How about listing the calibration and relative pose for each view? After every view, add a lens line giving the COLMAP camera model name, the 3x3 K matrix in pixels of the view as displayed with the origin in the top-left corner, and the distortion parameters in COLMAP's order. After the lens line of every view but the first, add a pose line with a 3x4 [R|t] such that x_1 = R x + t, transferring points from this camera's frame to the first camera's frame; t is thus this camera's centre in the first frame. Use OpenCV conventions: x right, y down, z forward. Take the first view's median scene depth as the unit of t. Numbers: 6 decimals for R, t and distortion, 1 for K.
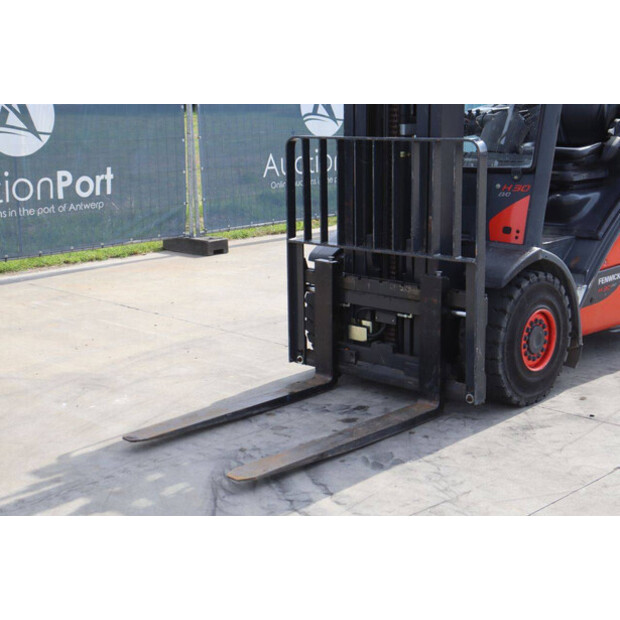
lens RADIAL K [[1054.8, 0, 310.0], [0, 1054.8, 310.0], [0, 0, 1]] dist [0.166286, 0.081761]
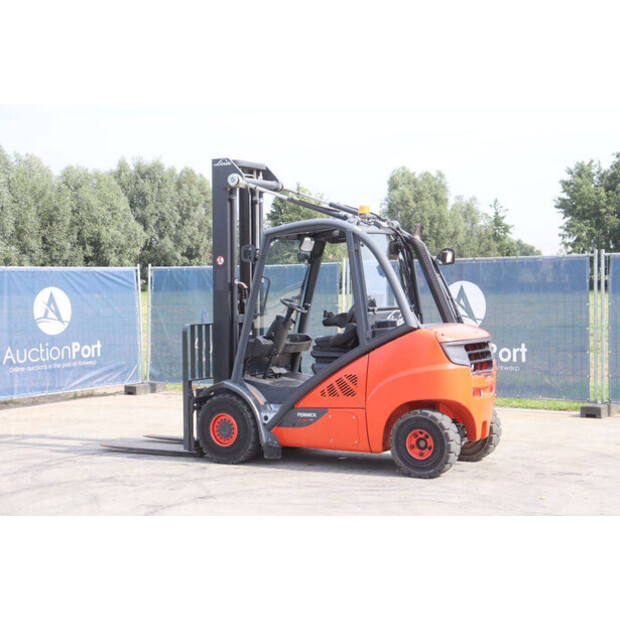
lens RADIAL K [[1054.8, 0, 310.0], [0, 1054.8, 310.0], [0, 0, 1]] dist [0.166286, 0.081761]
pose [[0.223576, 0.032518, -0.974144, 2.070815], [-0.196376, 0.980451, -0.012342, -0.187648], [0.954699, 0.194058, 0.225591, 0.665662]]
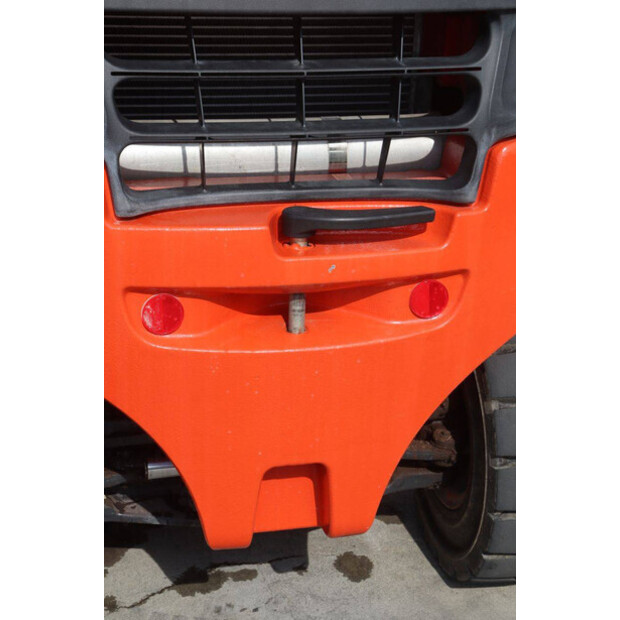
lens RADIAL K [[1054.8, 0, 310.0], [0, 1054.8, 310.0], [0, 0, 1]] dist [0.166286, 0.081761]
pose [[-0.550366, 0.275907, -0.788018, 0.660388], [-0.205751, 0.869894, 0.448275, -0.268817], [0.809175, 0.408851, -0.421992, 1.492614]]
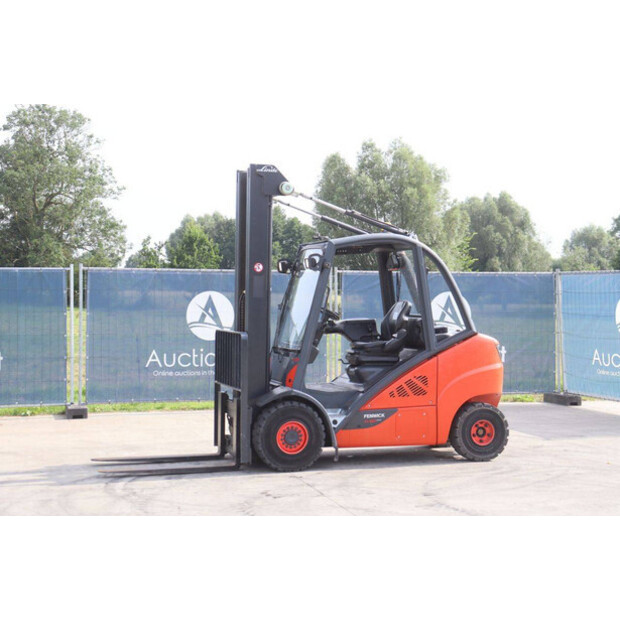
lens RADIAL K [[1054.8, 0, 310.0], [0, 1054.8, 310.0], [0, 0, 1]] dist [0.166286, 0.081761]
pose [[0.869207, 0.028212, -0.493643, 1.159274], [-0.124438, 0.978718, -0.163176, 0.108736], [0.478533, 0.203261, 0.854219, -0.648970]]
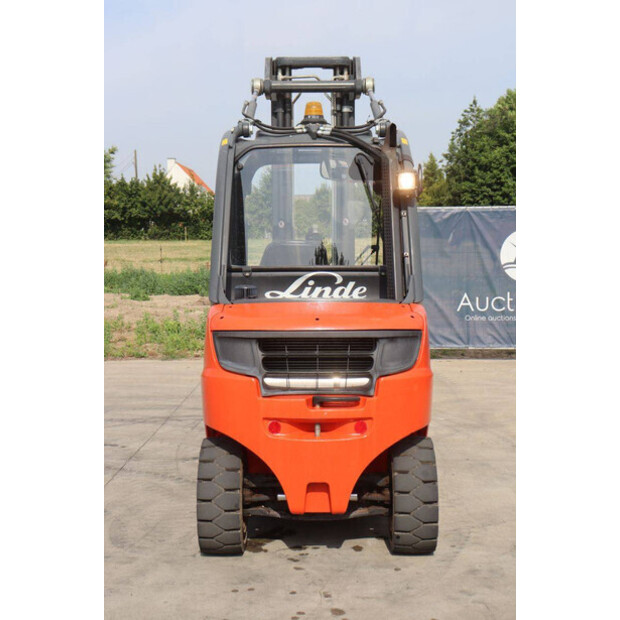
lens RADIAL K [[930.1, 0, 310.0], [0, 930.1, 310.0], [0, 0, 1]] dist [0.108490, 0.015583]
pose [[-0.726154, 0.070865, -0.683870, 0.998110], [-0.134429, 0.960842, 0.242306, -0.439242], [0.674262, 0.267883, -0.688193, 1.909150]]
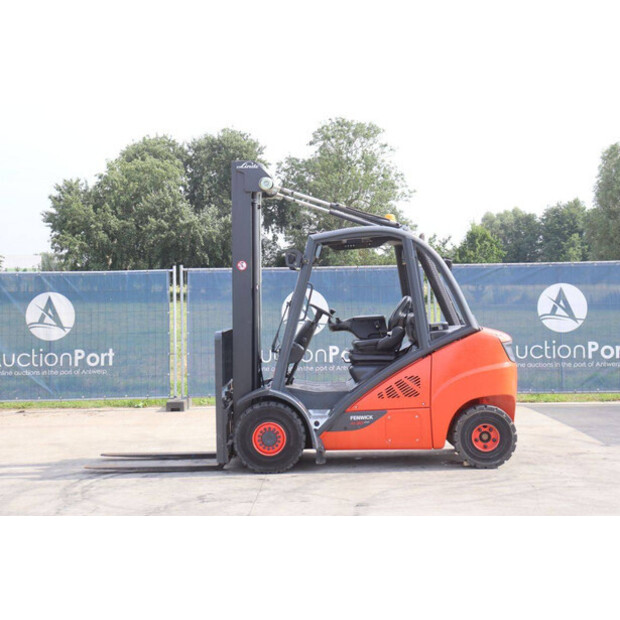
lens RADIAL K [[991.2, 0, 309.0], [0, 991.2, 301.3], [0, 0, 1]] dist [0.125425, 0.097455]
pose [[0.682349, 0.013461, -0.730902, 1.515738], [-0.150866, 0.980900, -0.122780, -0.004734], [0.715289, 0.194047, 0.671347, -0.169293]]
